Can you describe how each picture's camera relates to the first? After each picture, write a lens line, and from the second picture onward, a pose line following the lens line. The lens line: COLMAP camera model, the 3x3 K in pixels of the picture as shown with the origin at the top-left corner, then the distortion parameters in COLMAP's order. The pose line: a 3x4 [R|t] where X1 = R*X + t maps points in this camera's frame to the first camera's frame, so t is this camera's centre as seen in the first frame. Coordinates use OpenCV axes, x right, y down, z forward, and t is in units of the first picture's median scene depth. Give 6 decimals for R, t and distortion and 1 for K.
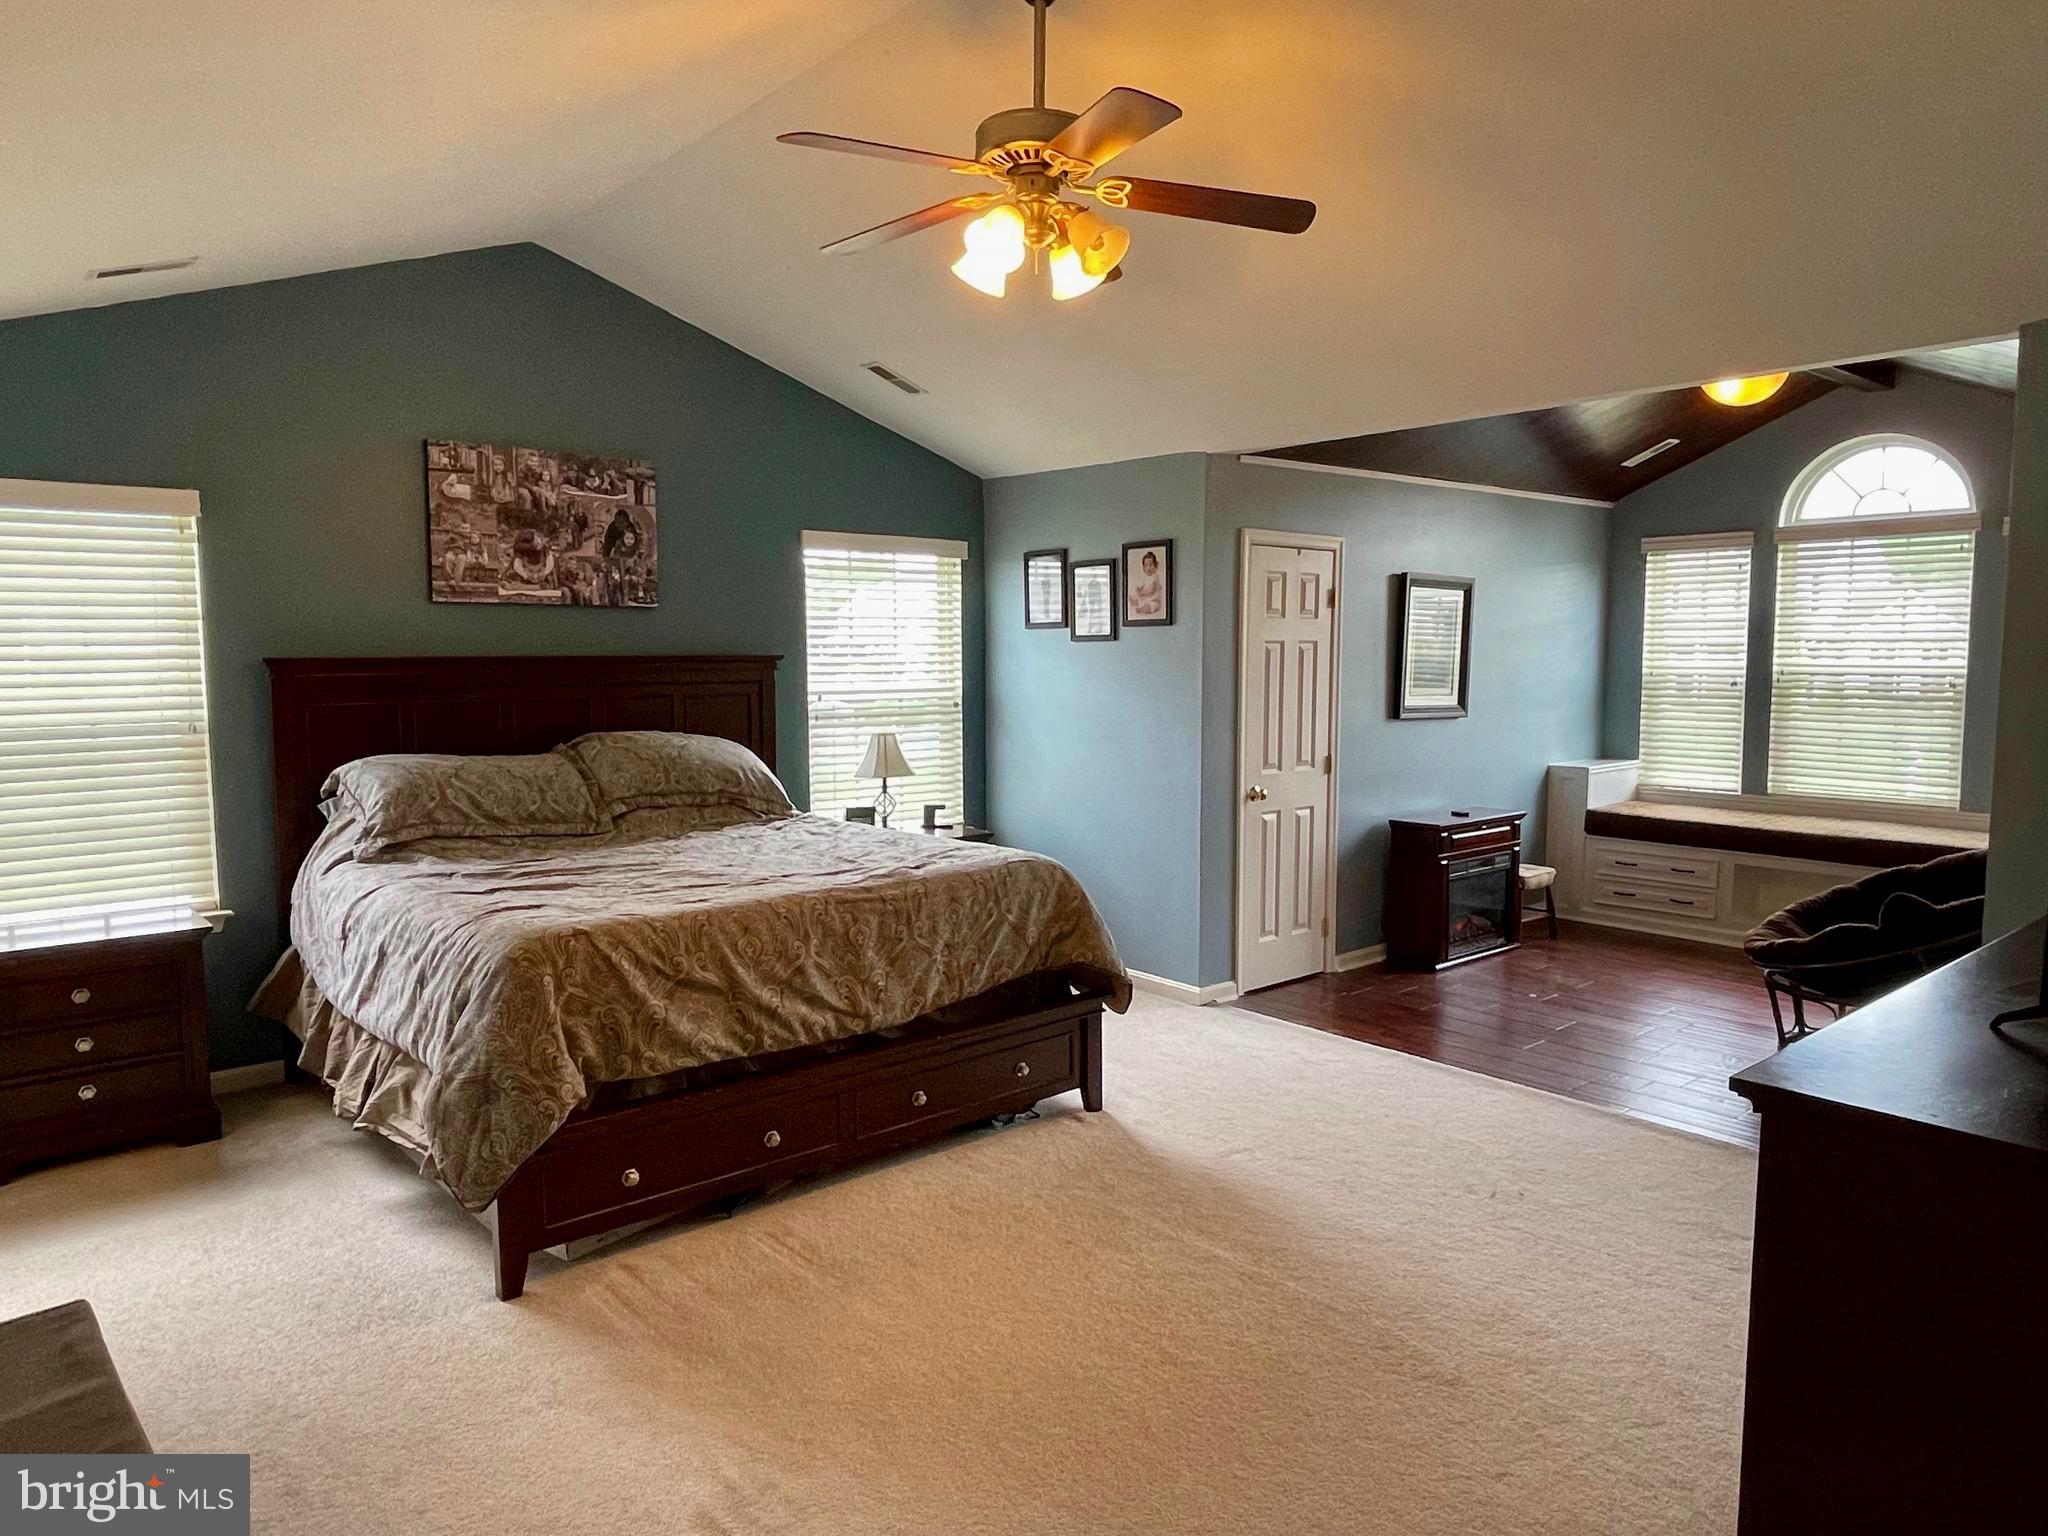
lens RADIAL K [[1311.2, 0, 1024.0], [0, 1311.2, 768.0], [0, 0, 1]] dist [0.004368, 0.001201]
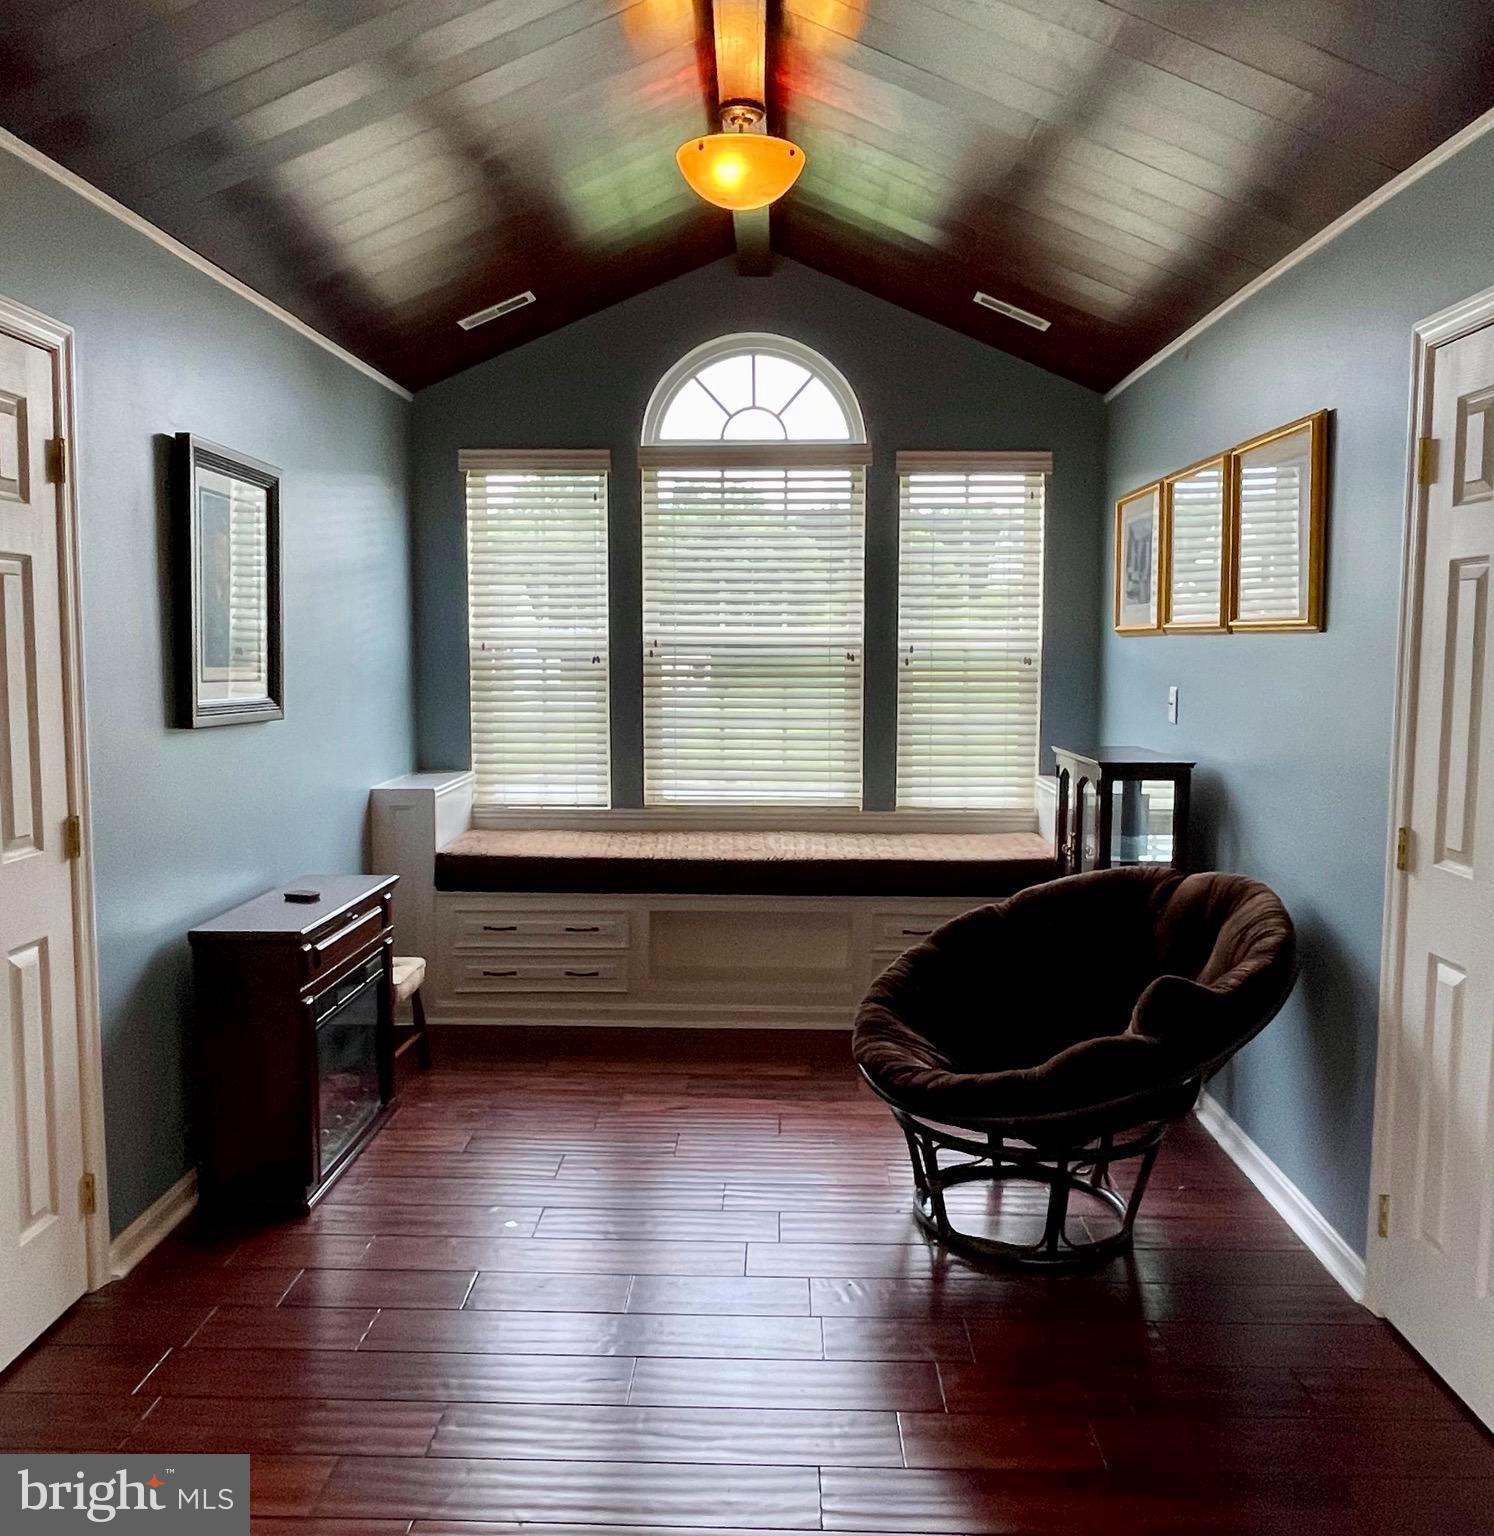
lens RADIAL K [[1347.4, 0, 747.0], [0, 1347.4, 768.0], [0, 0, 1]] dist [0.002071, -0.008755]
pose [[0.670221, -0.065634, 0.739254, 0.042174], [0.063858, 0.997488, 0.030666, -0.021957], [-0.739409, 0.026654, 0.672728, 0.447630]]
